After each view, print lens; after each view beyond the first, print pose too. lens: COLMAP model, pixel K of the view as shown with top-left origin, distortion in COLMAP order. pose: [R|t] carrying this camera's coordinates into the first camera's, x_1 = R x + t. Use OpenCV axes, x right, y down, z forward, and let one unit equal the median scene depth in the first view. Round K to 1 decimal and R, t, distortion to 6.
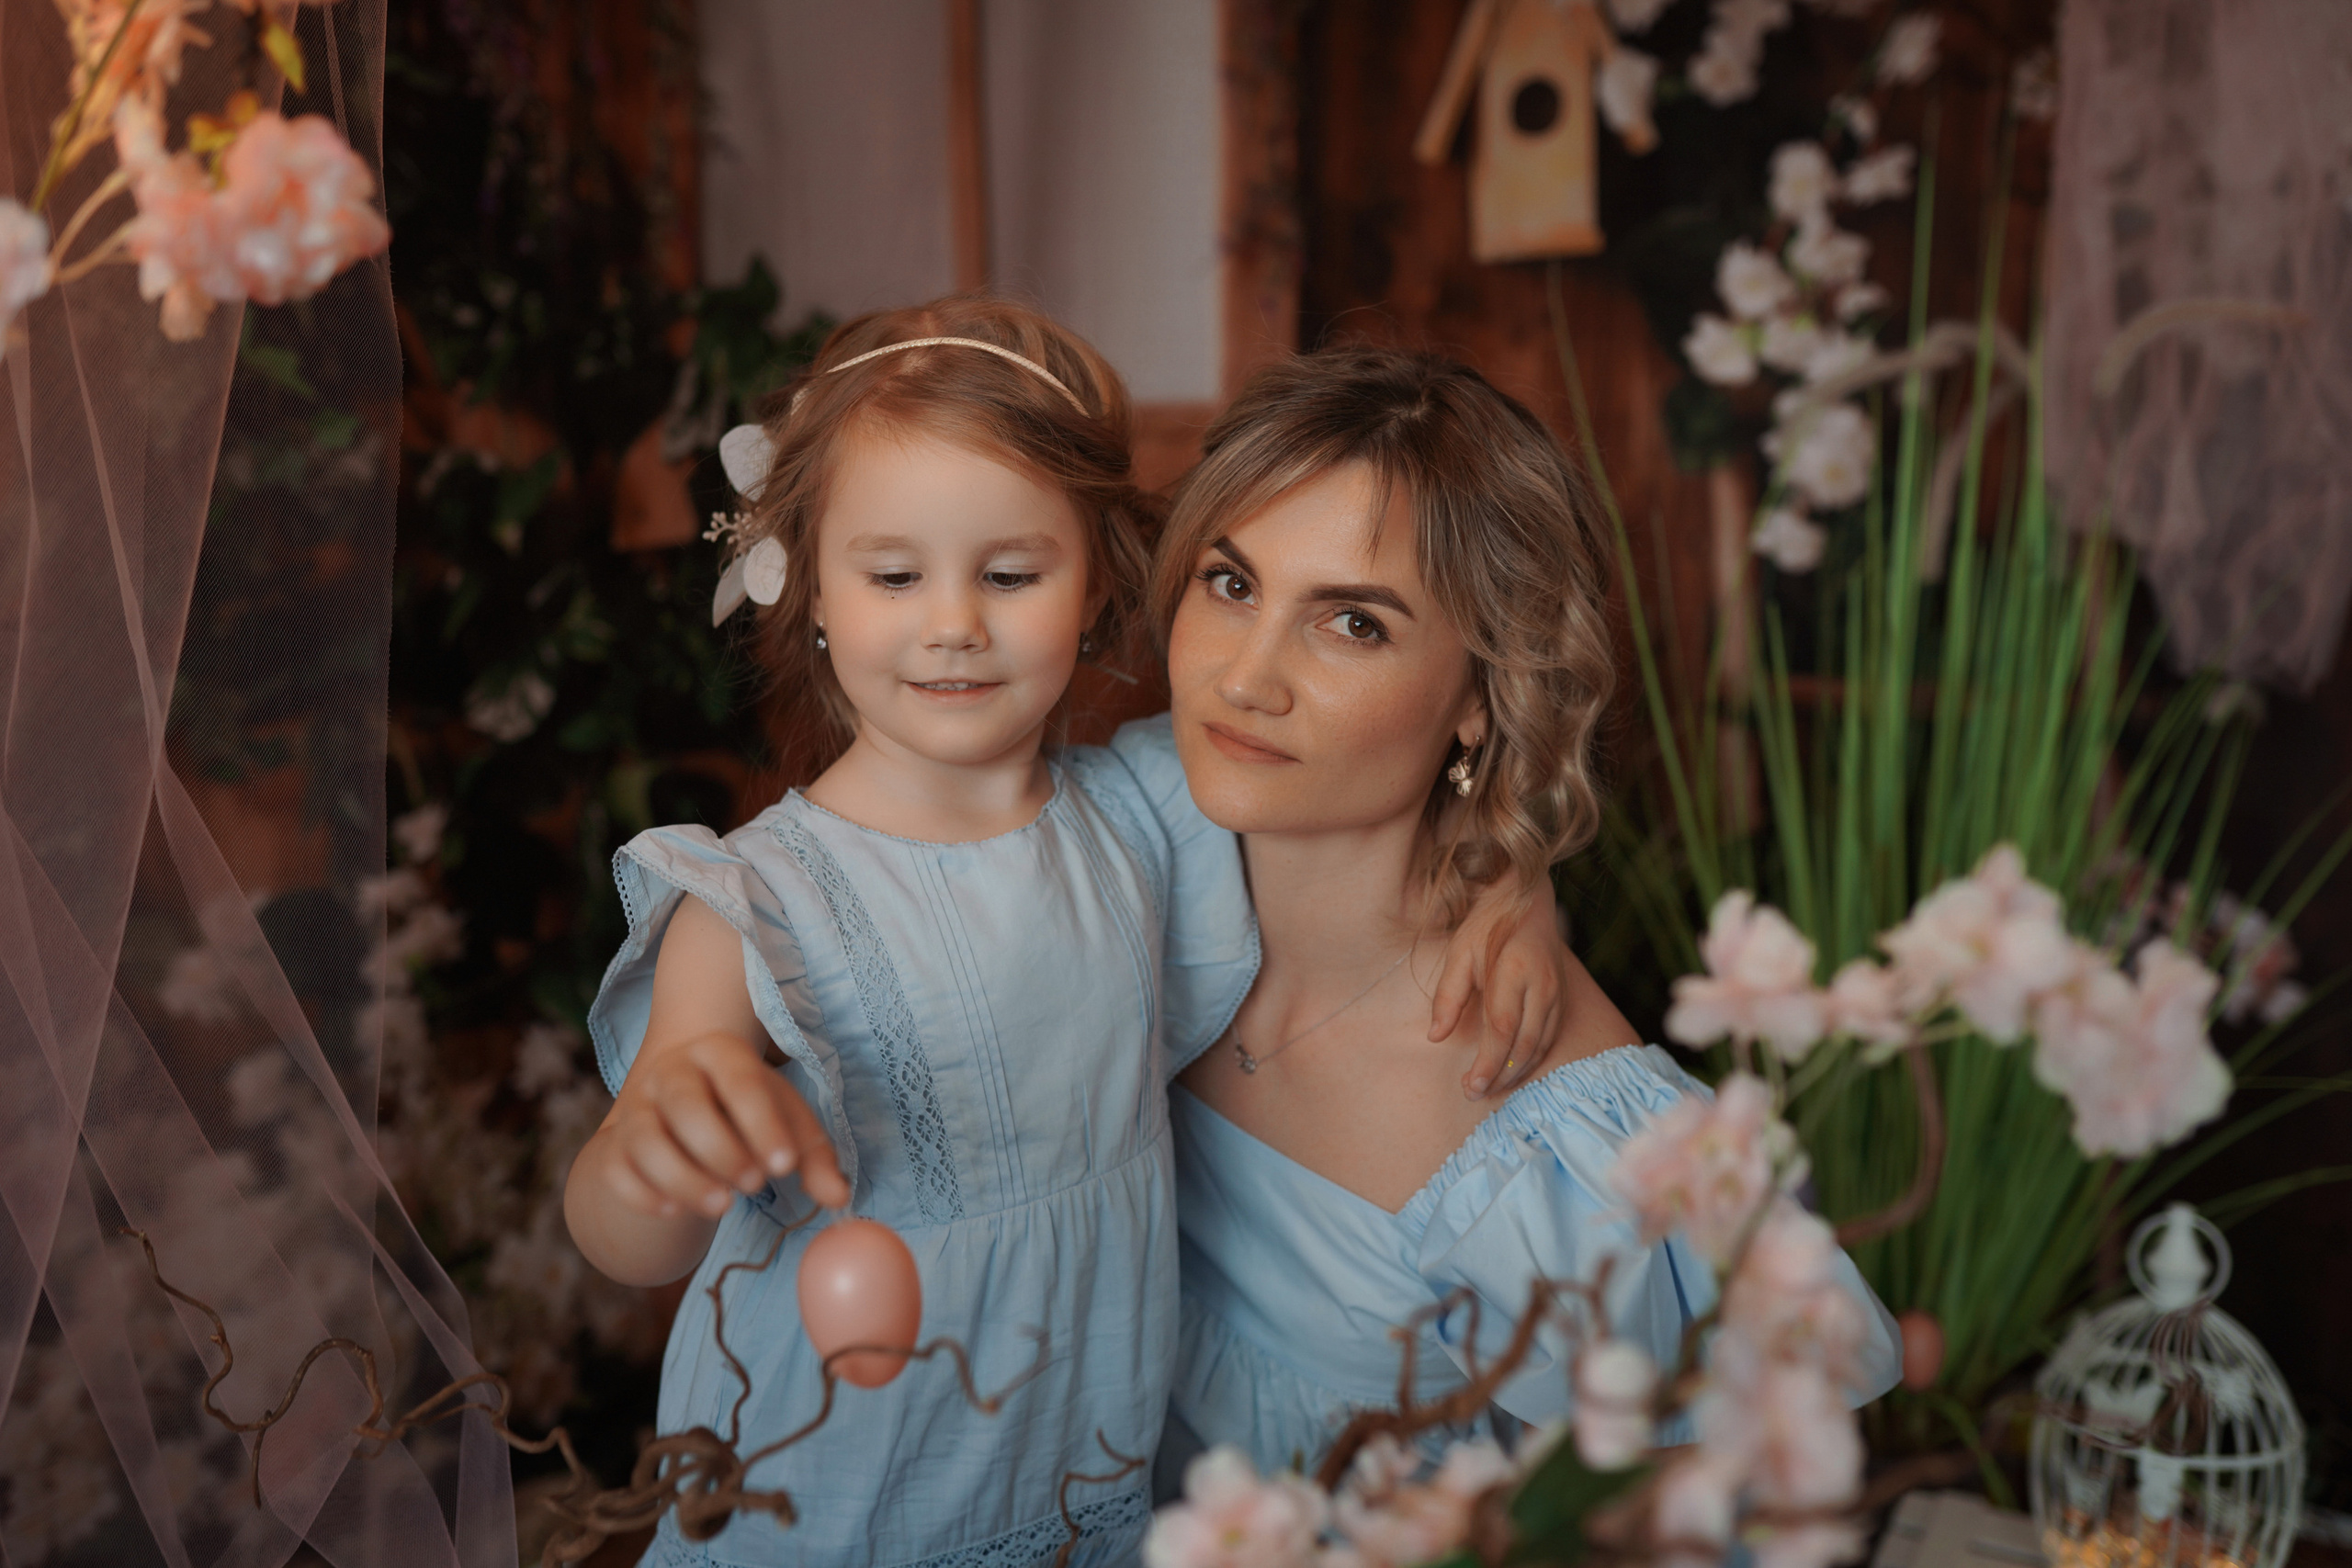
lens RADIAL K [[2376.8, 0, 1181.7], [0, 2376.8, 781.0], [0, 0, 1]] dist [-0.019893, 0.000000]
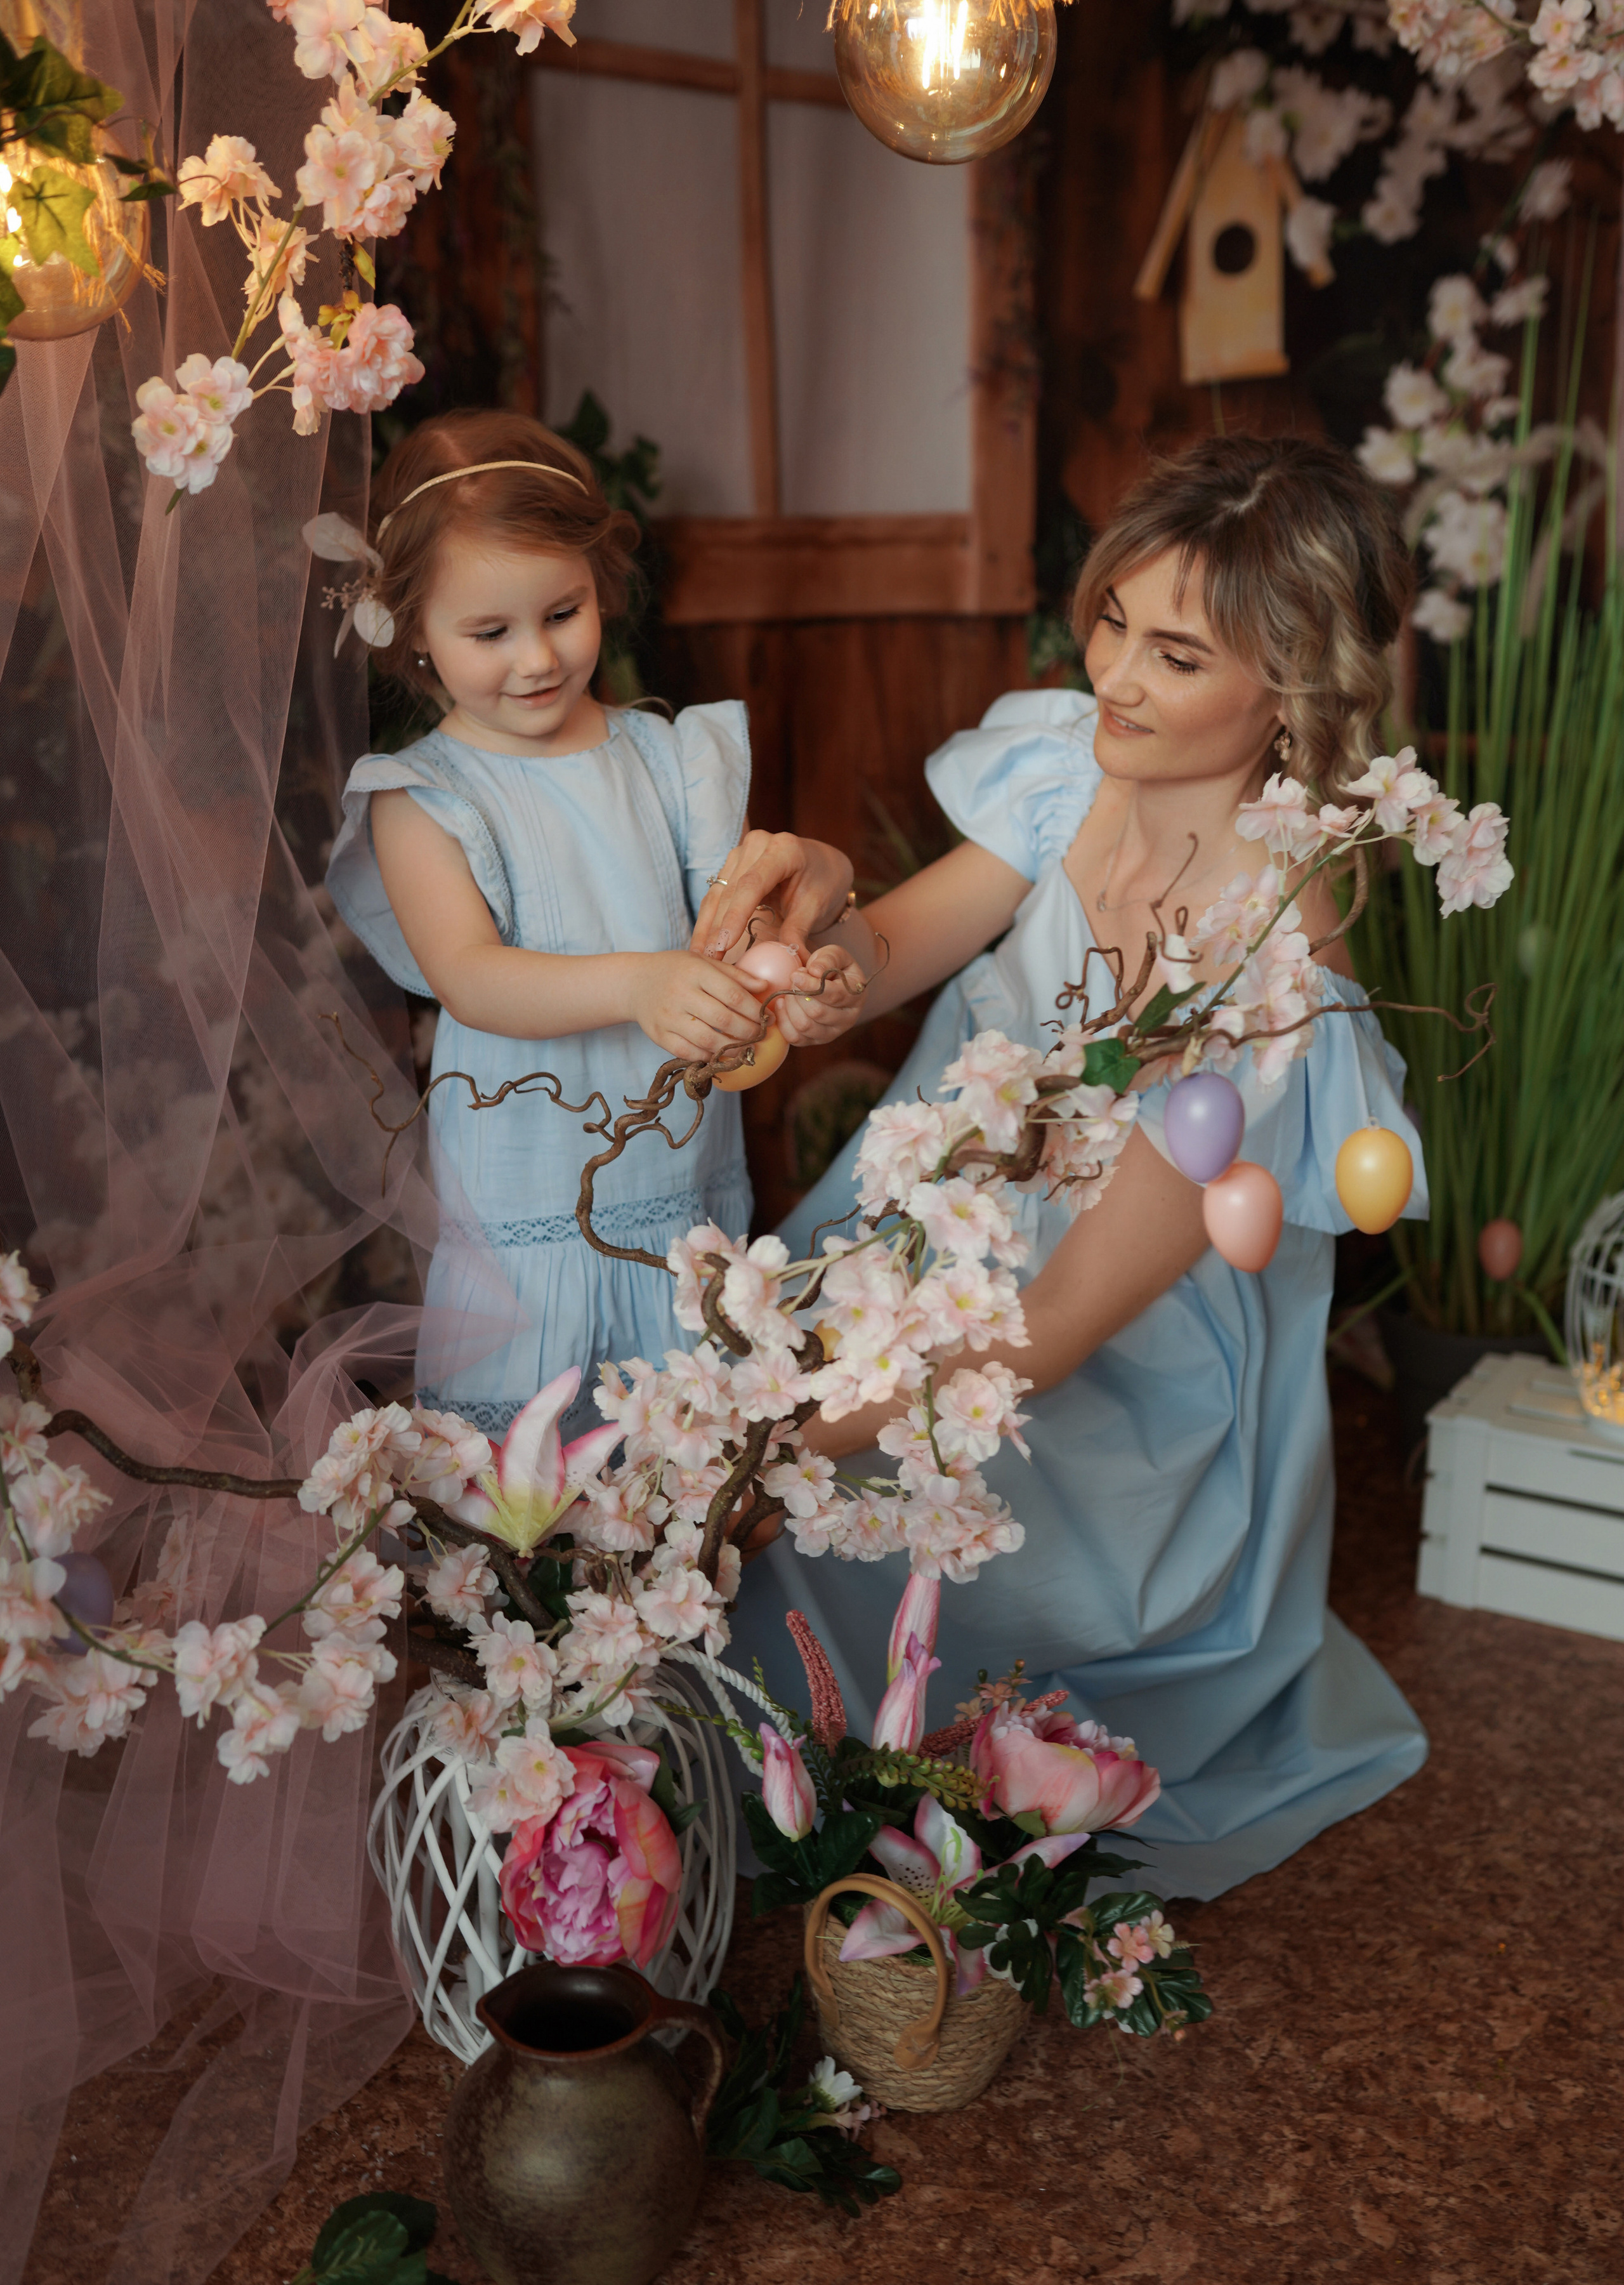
lens RADIAL K [[2331.3, 0, 805.8], [0, 2331.3, 1147.6], [0, 0, 1]] dist [0.000209, 0.000000]
pose [[0.997370, 0.000927, -0.072478, 0.022104], [0.005877, 0.995592, 0.093610, 0.054242], [0.072245, -0.093790, 0.992967, -0.223005]]
